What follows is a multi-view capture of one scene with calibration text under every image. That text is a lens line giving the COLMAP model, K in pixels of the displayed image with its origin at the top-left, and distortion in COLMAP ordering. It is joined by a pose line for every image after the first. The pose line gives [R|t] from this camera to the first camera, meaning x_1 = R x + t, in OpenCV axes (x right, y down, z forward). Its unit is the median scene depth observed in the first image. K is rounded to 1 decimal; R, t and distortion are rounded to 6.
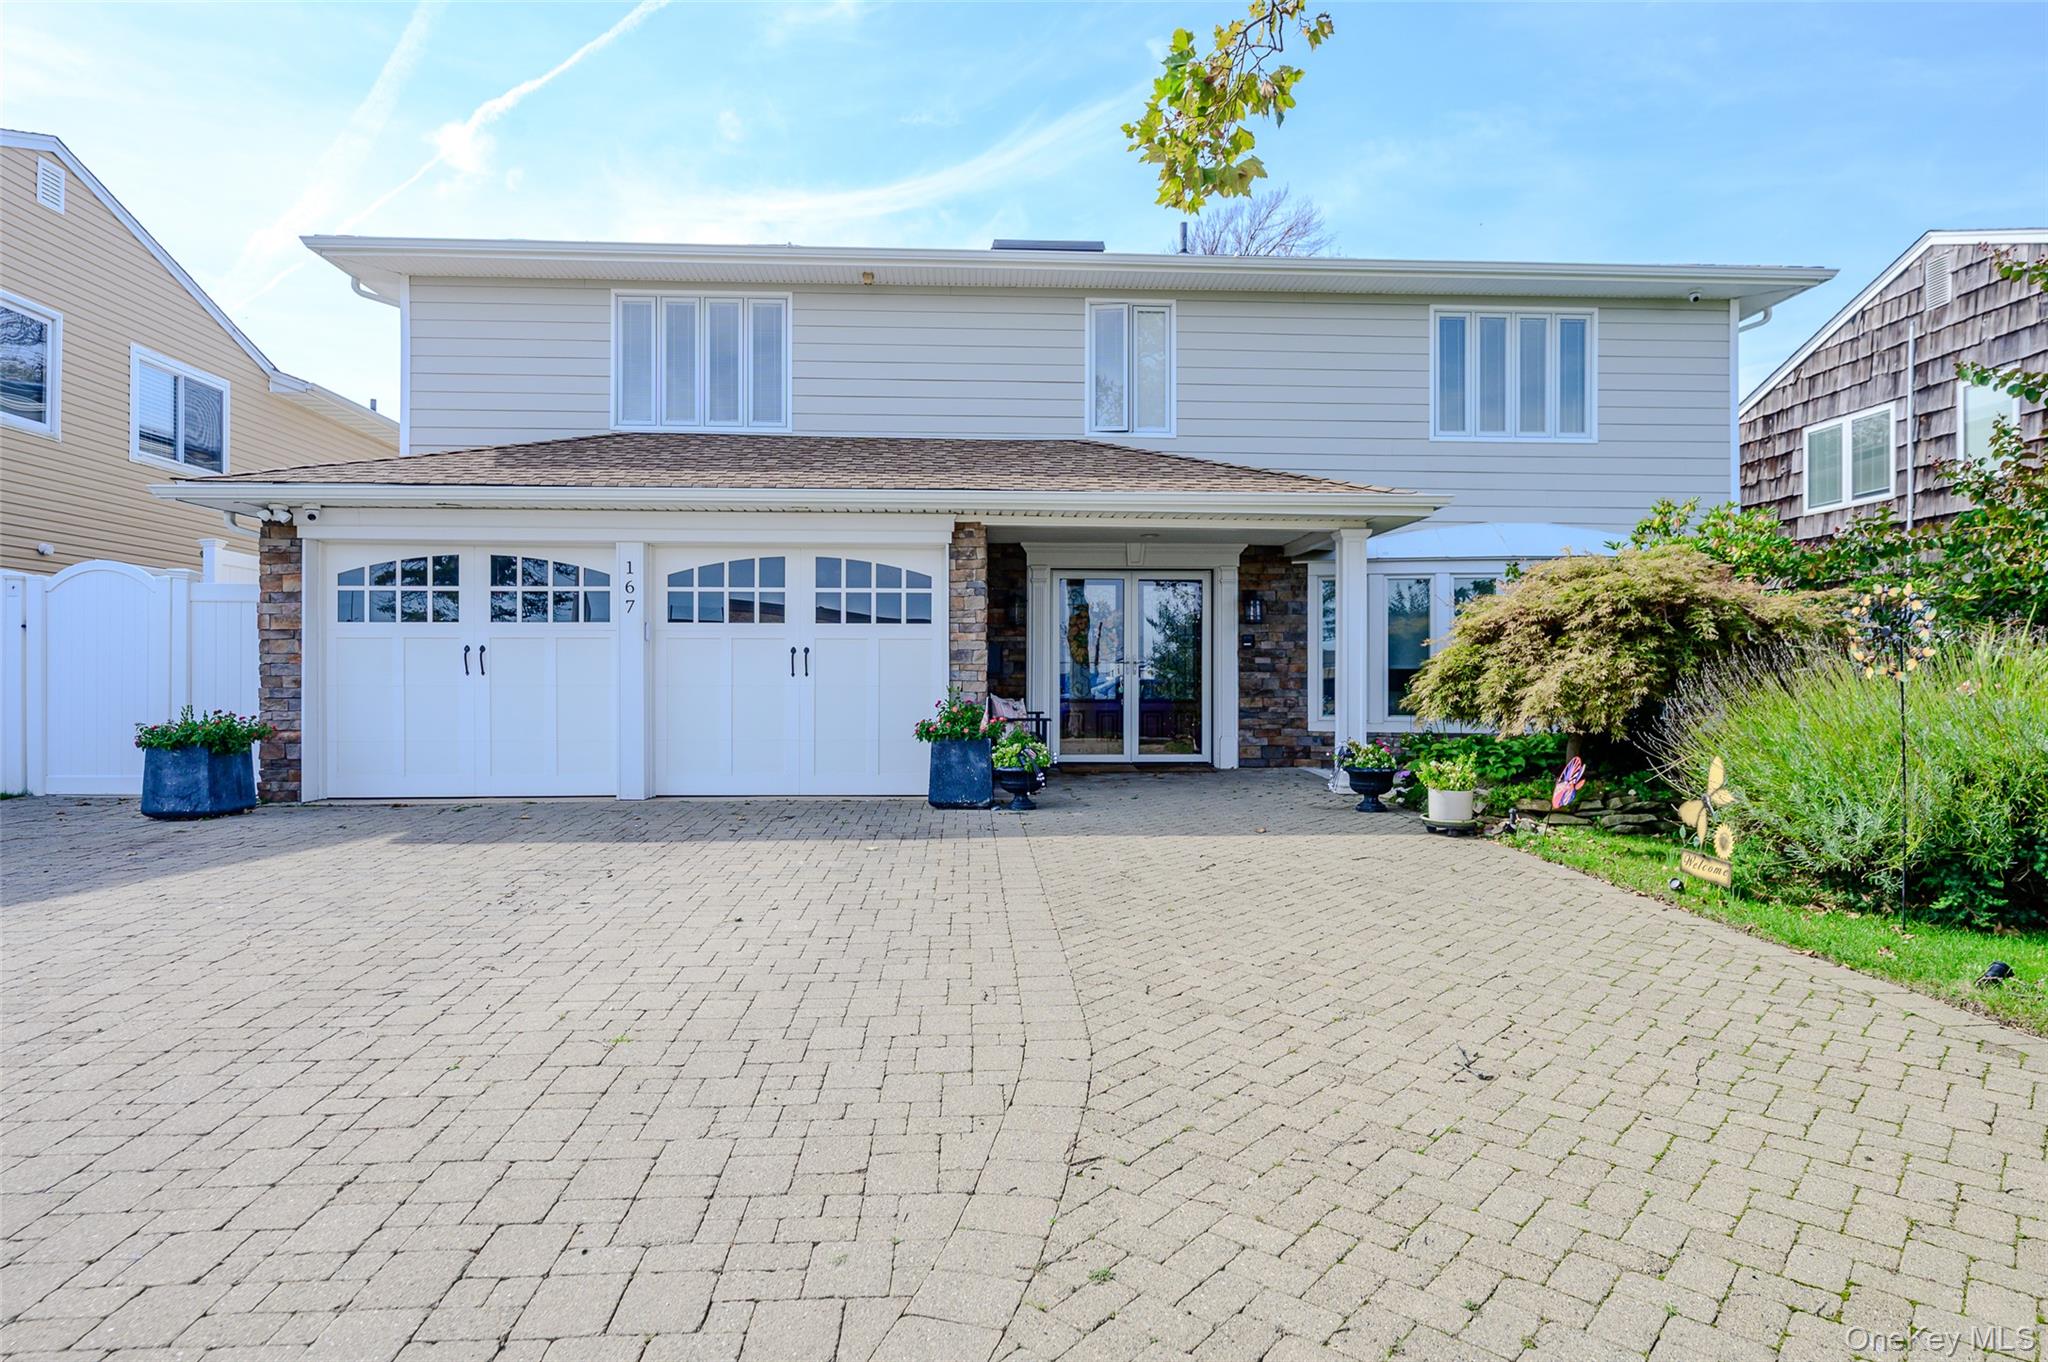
lens RADIAL K [[1149.8, 0, 1023.1], [0, 1149.8, 678.1], [0, 0, 1]] dist [-0.000009, -0.000006]
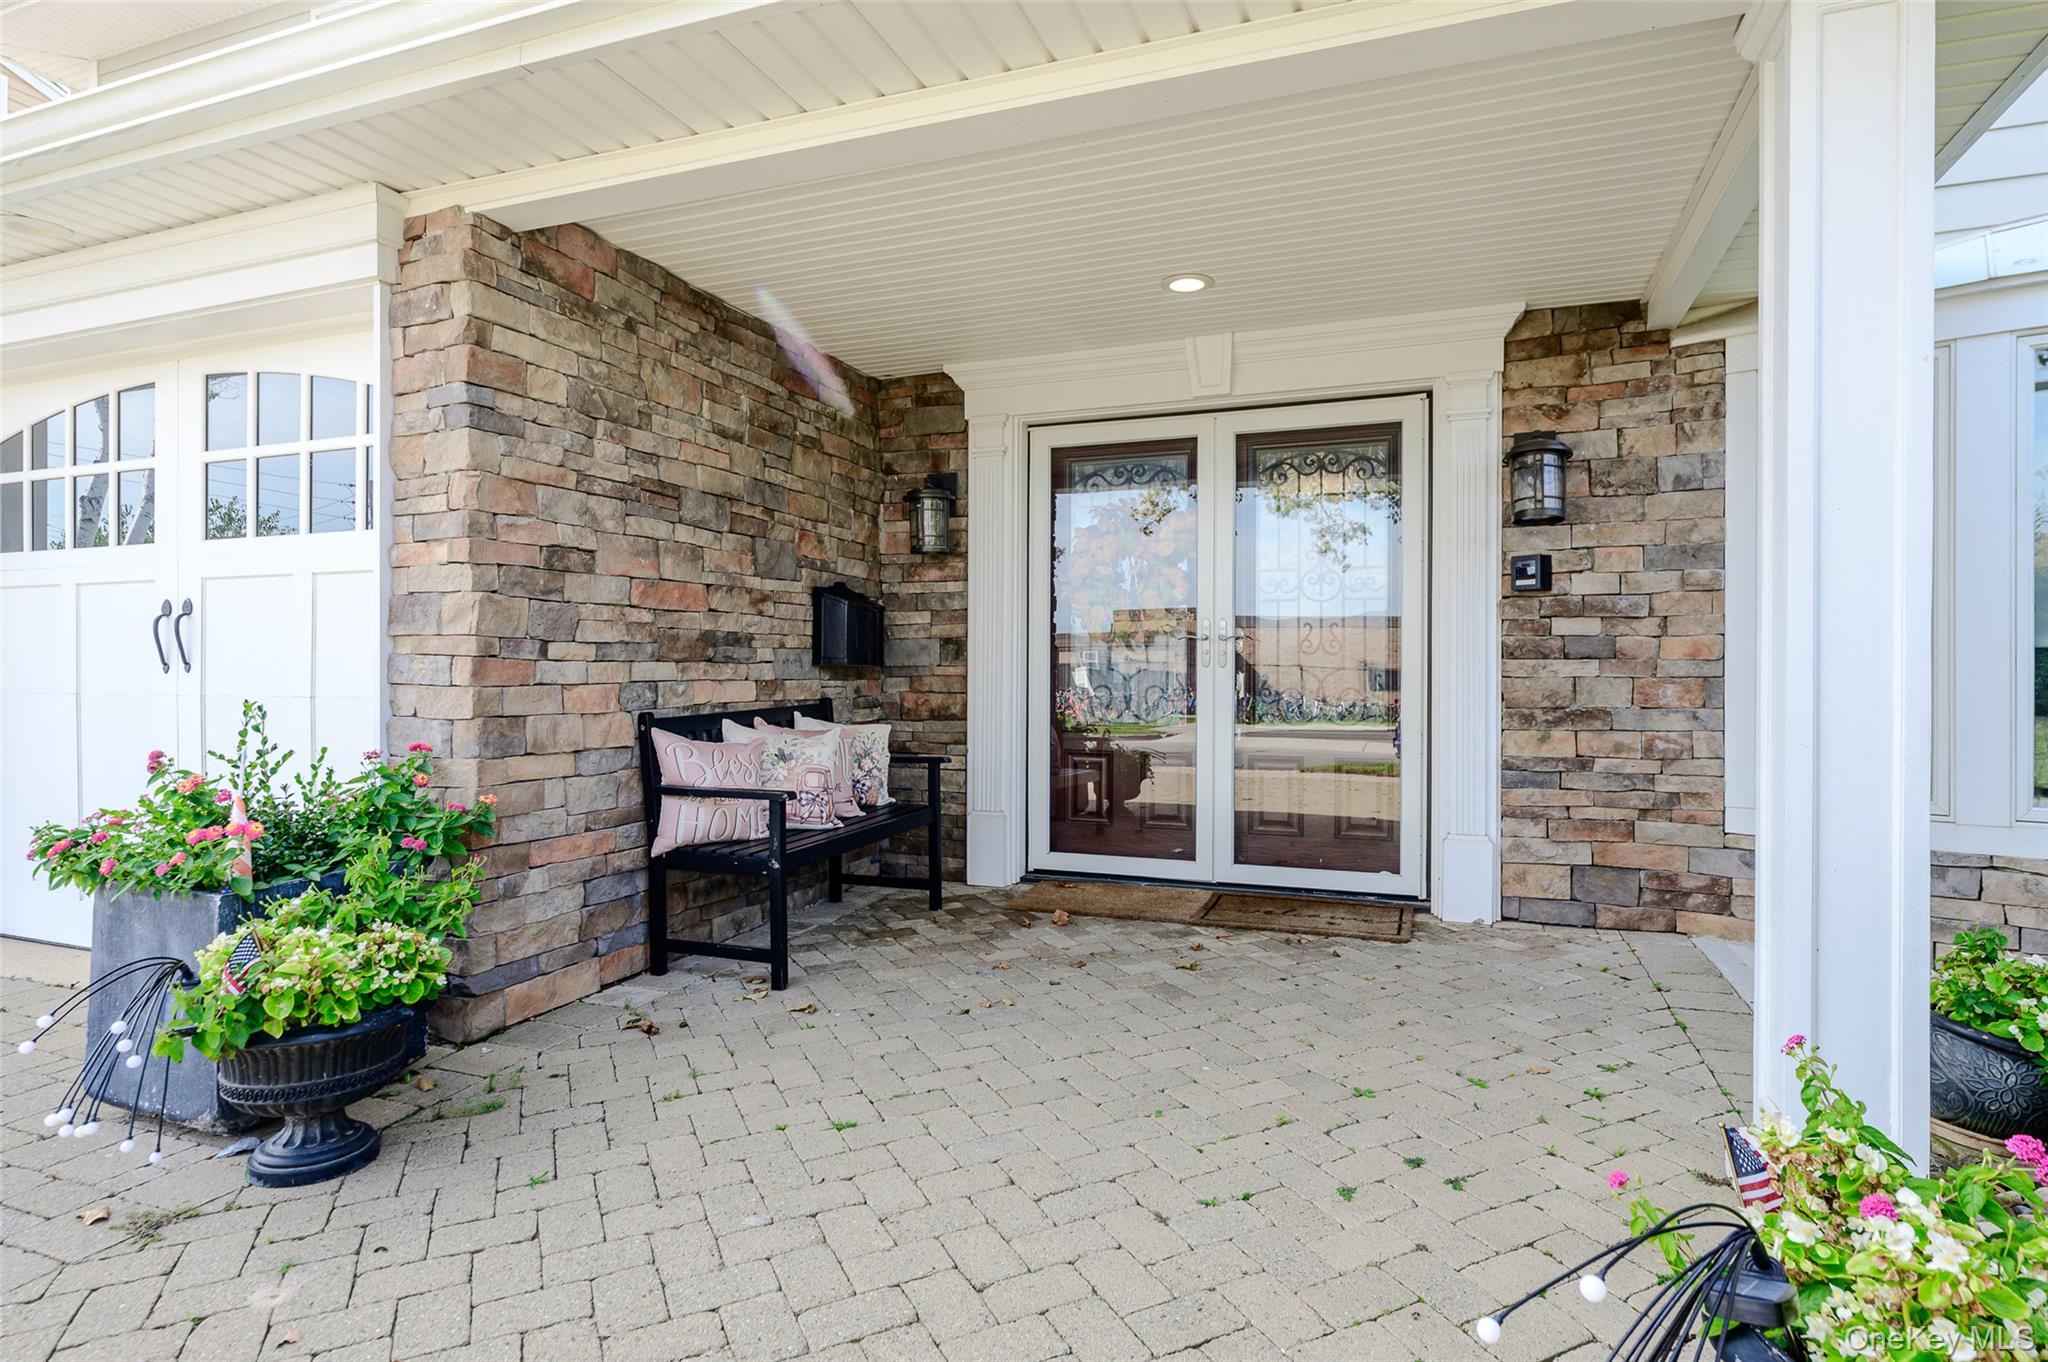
lens RADIAL K [[1058.3, 0, 1024.5], [0, 1058.3, 682.7], [0, 0, 1]] dist [-0.000285, 0.000104]
pose [[0.909639, 0.003673, -0.415383, 0.189237], [0.000096, 0.999959, 0.009050, -0.001026], [0.415400, -0.008272, 0.909601, 0.629869]]
